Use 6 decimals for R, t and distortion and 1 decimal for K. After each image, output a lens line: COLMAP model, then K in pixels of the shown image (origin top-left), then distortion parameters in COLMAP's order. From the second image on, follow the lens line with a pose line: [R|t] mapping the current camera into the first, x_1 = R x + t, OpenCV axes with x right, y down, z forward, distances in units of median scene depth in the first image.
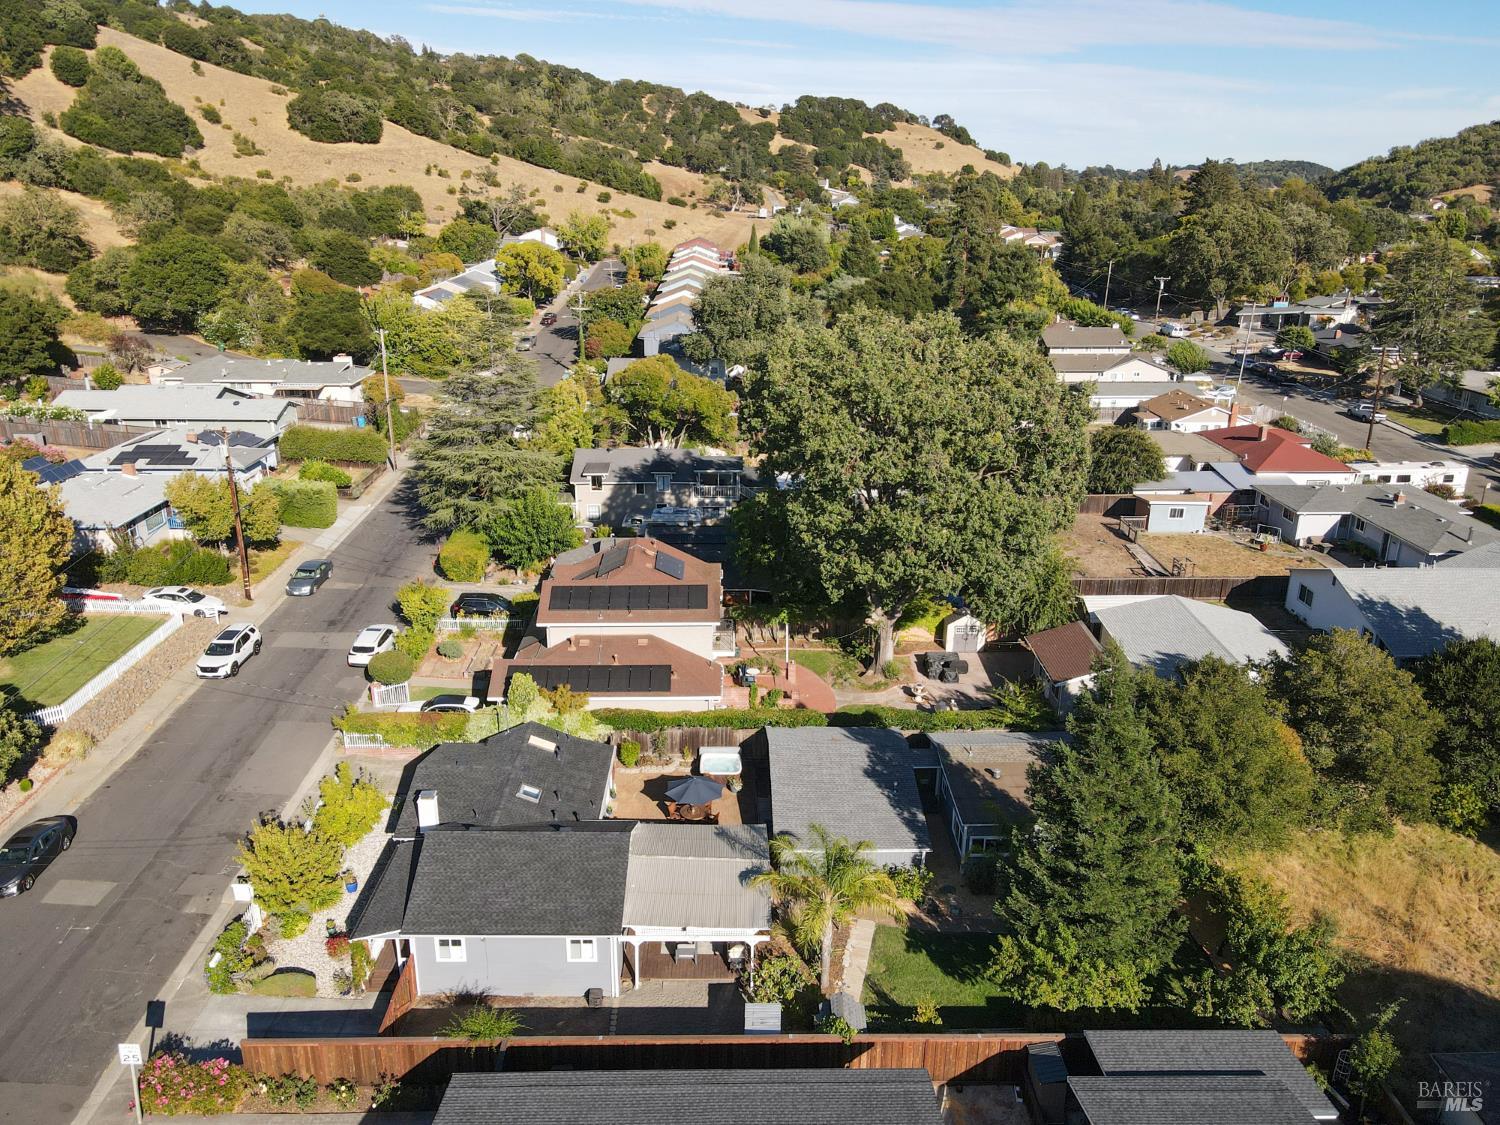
lens RADIAL K [[1101.4, 0, 745.8], [0, 1101.4, 565.6], [0, 0, 1]] dist [-0.003628, 0.036619]
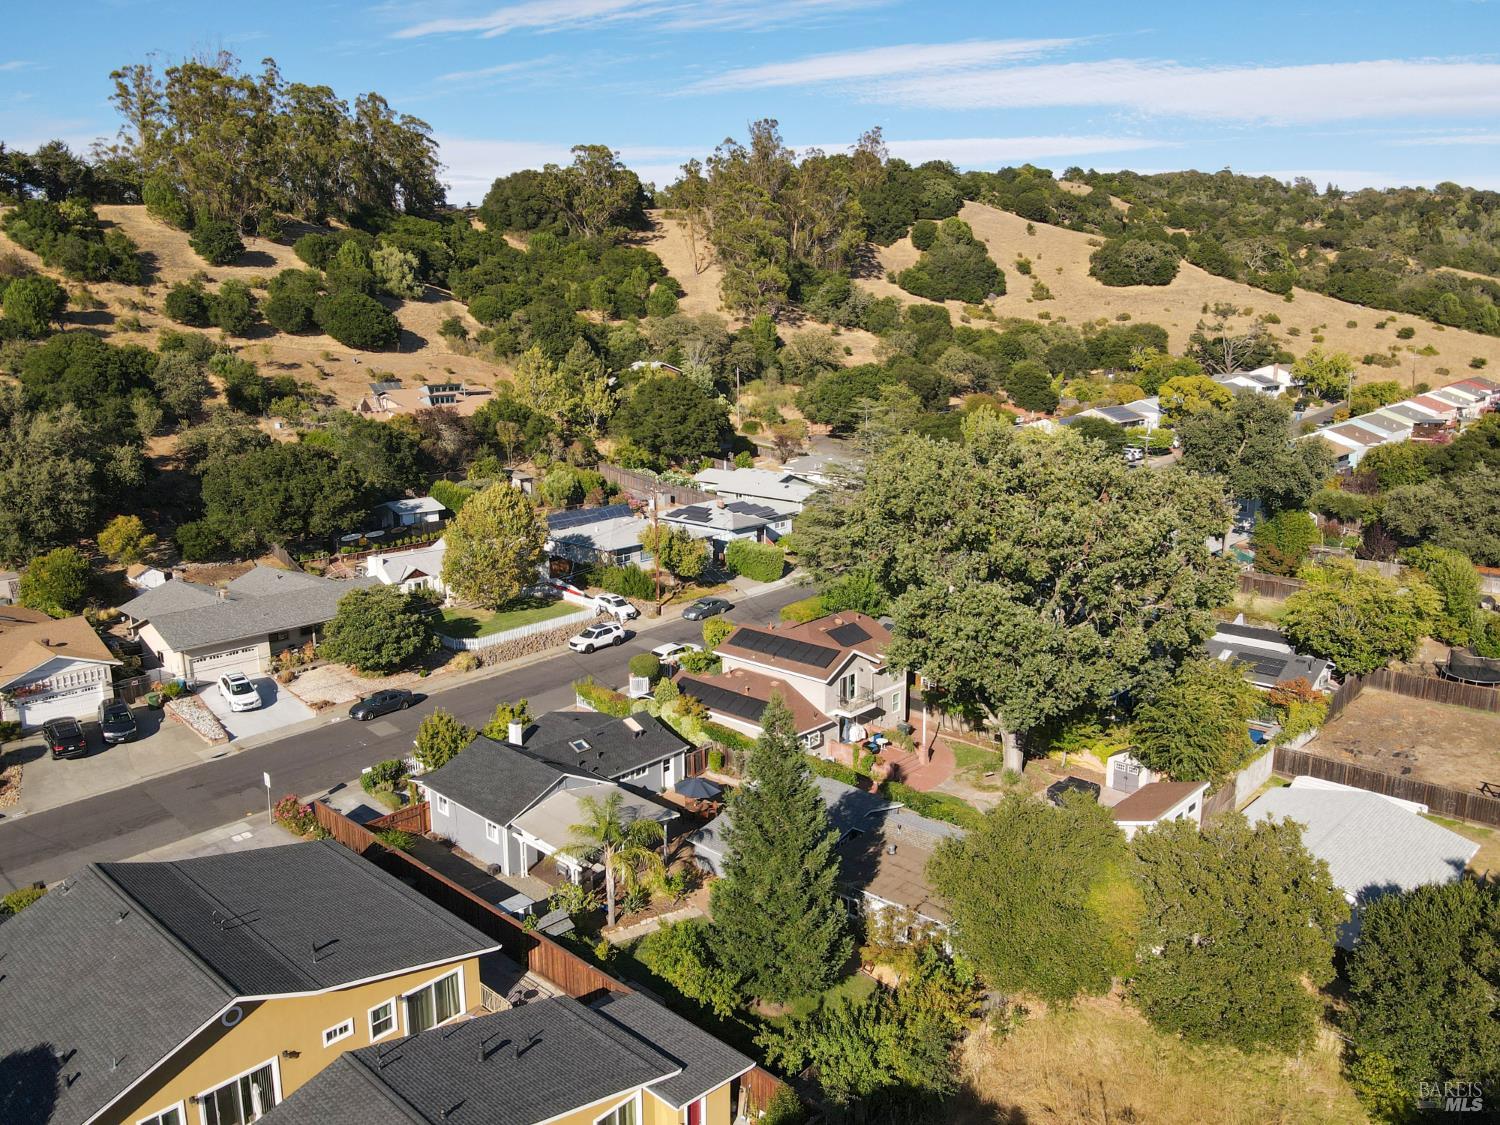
lens RADIAL K [[1101.4, 0, 745.8], [0, 1101.4, 565.6], [0, 0, 1]] dist [-0.003628, 0.036619]
pose [[0.721370, 0.139868, -0.678278, 0.159513], [-0.218589, 0.975313, -0.031357, -0.002733], [0.657148, 0.170884, 0.734136, 0.016389]]
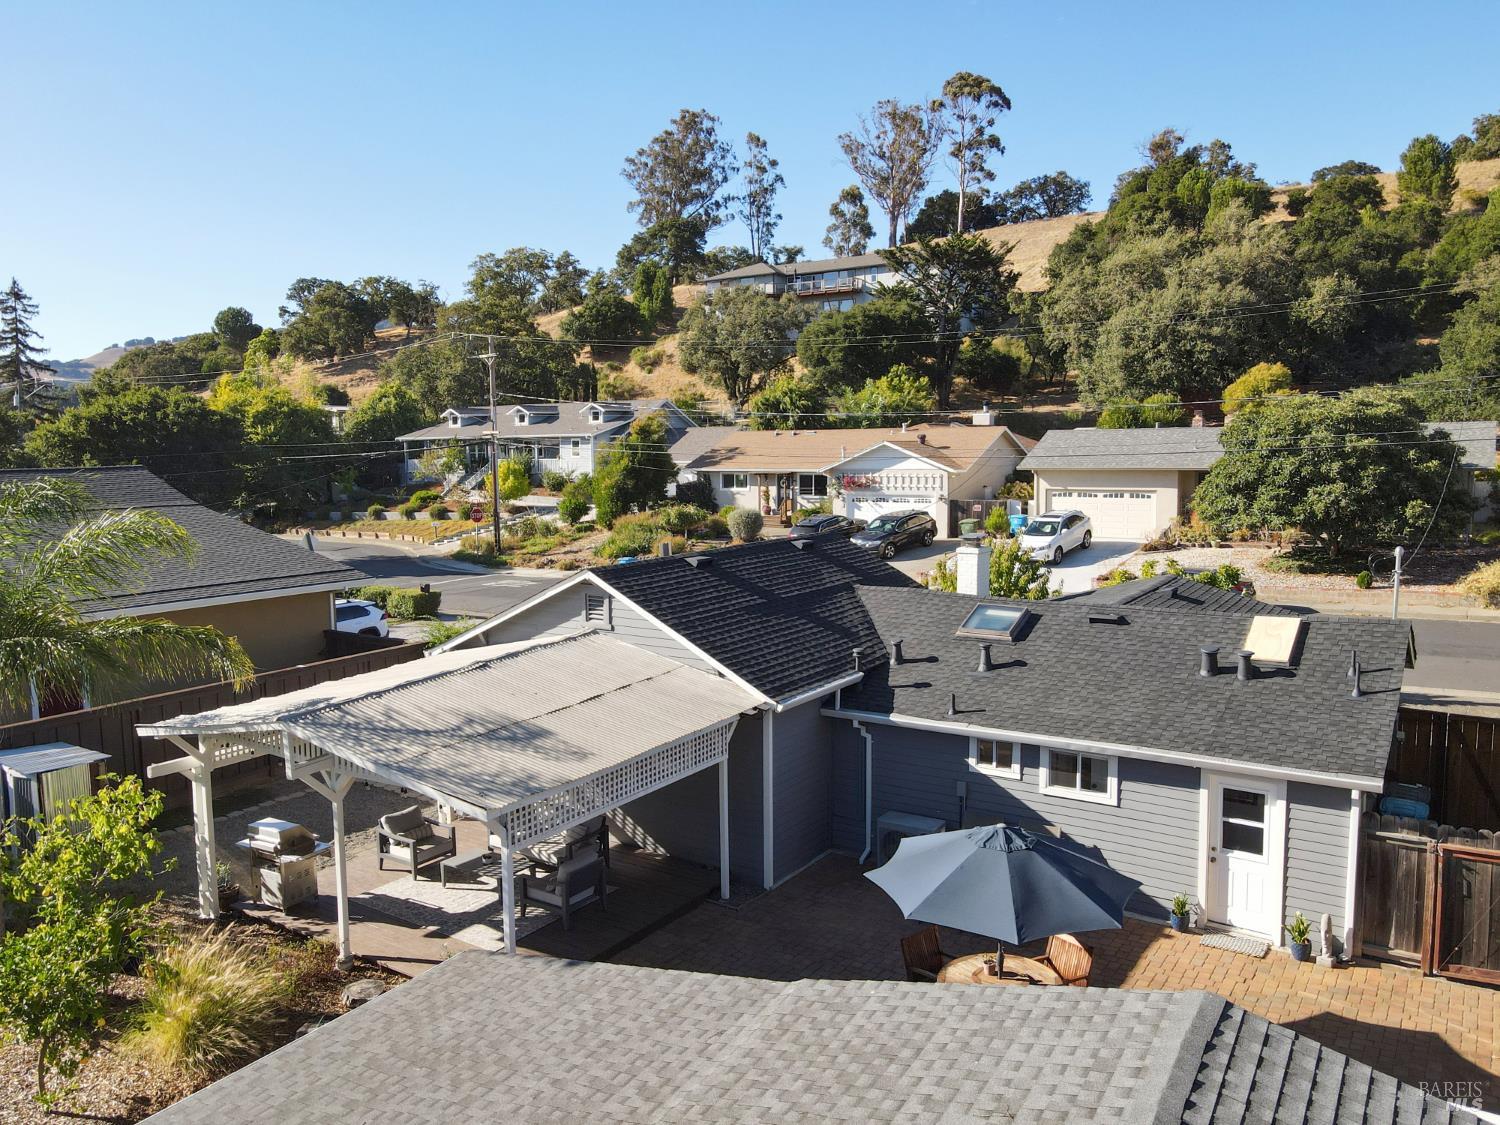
lens RADIAL K [[1099.5, 0, 746.6], [0, 1099.5, 565.1], [0, 0, 1]] dist [0.013987, 0.002712]
pose [[-0.564434, 0.091373, -0.820406, 0.032861], [-0.263217, 0.922053, 0.283786, 0.018413], [0.782388, 0.376123, -0.496387, 0.209054]]
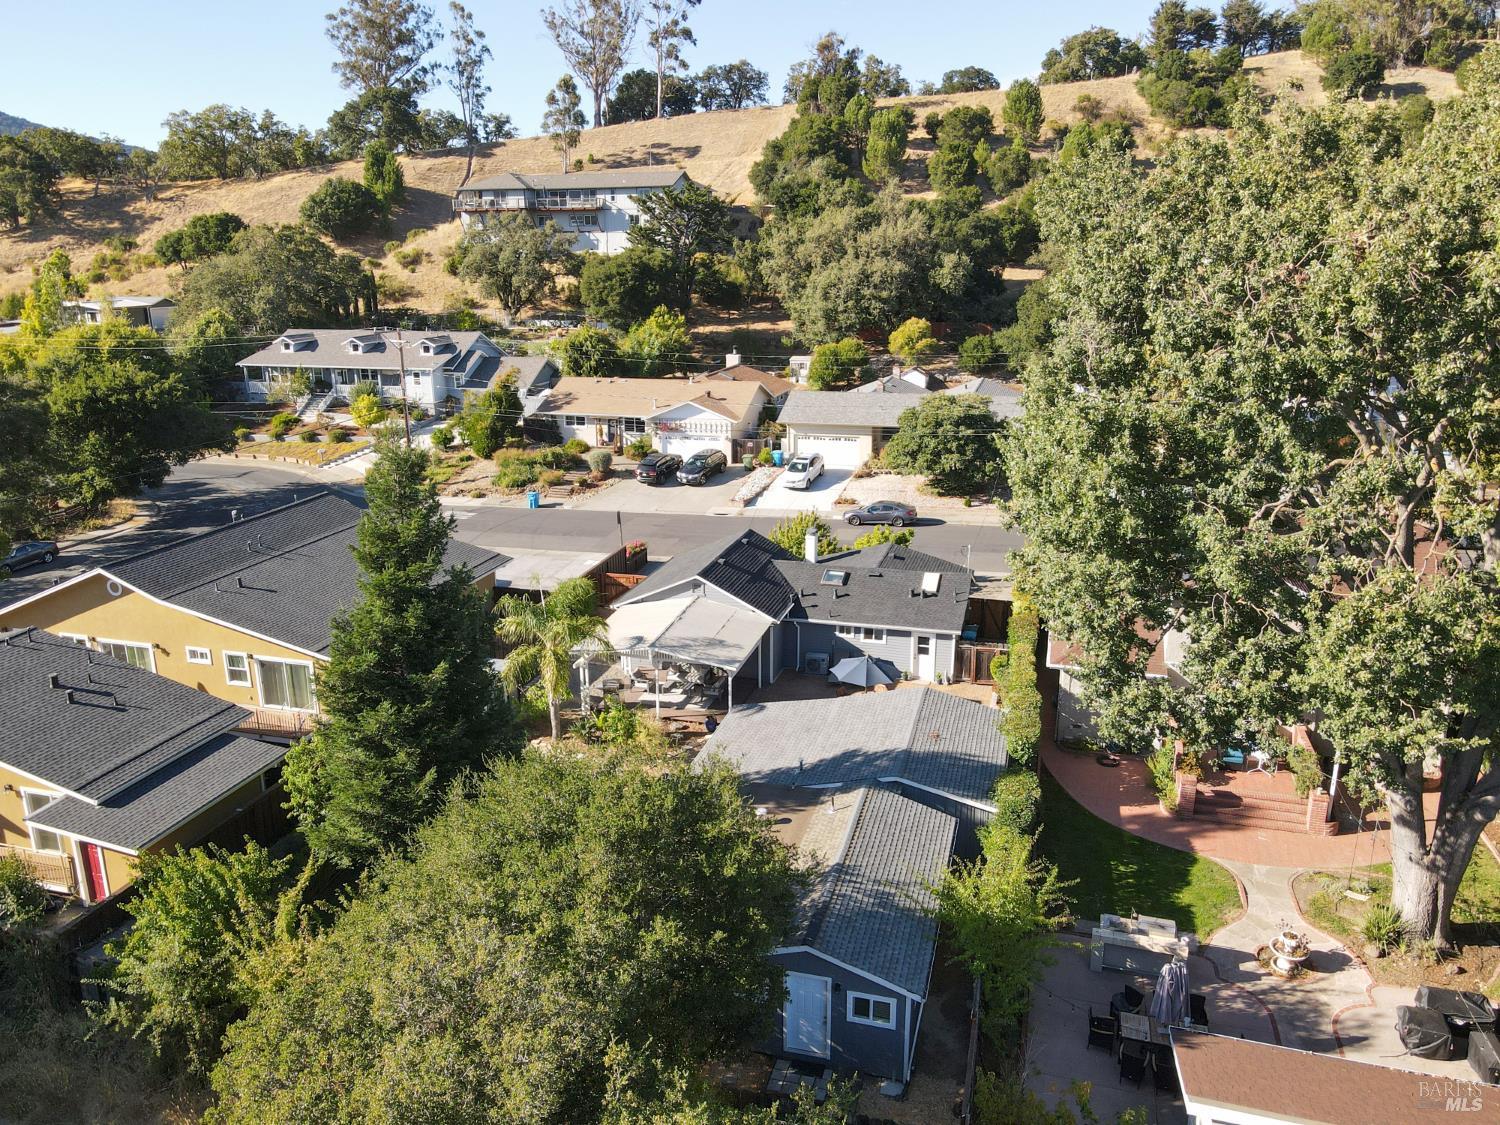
lens RADIAL K [[1101.4, 0, 745.8], [0, 1101.4, 565.6], [0, 0, 1]] dist [-0.003628, 0.036619]
pose [[-0.295821, 0.264303, -0.917951, 0.146018], [-0.306823, 0.883751, 0.353333, -0.027293], [0.904627, 0.386172, -0.180337, 0.206985]]
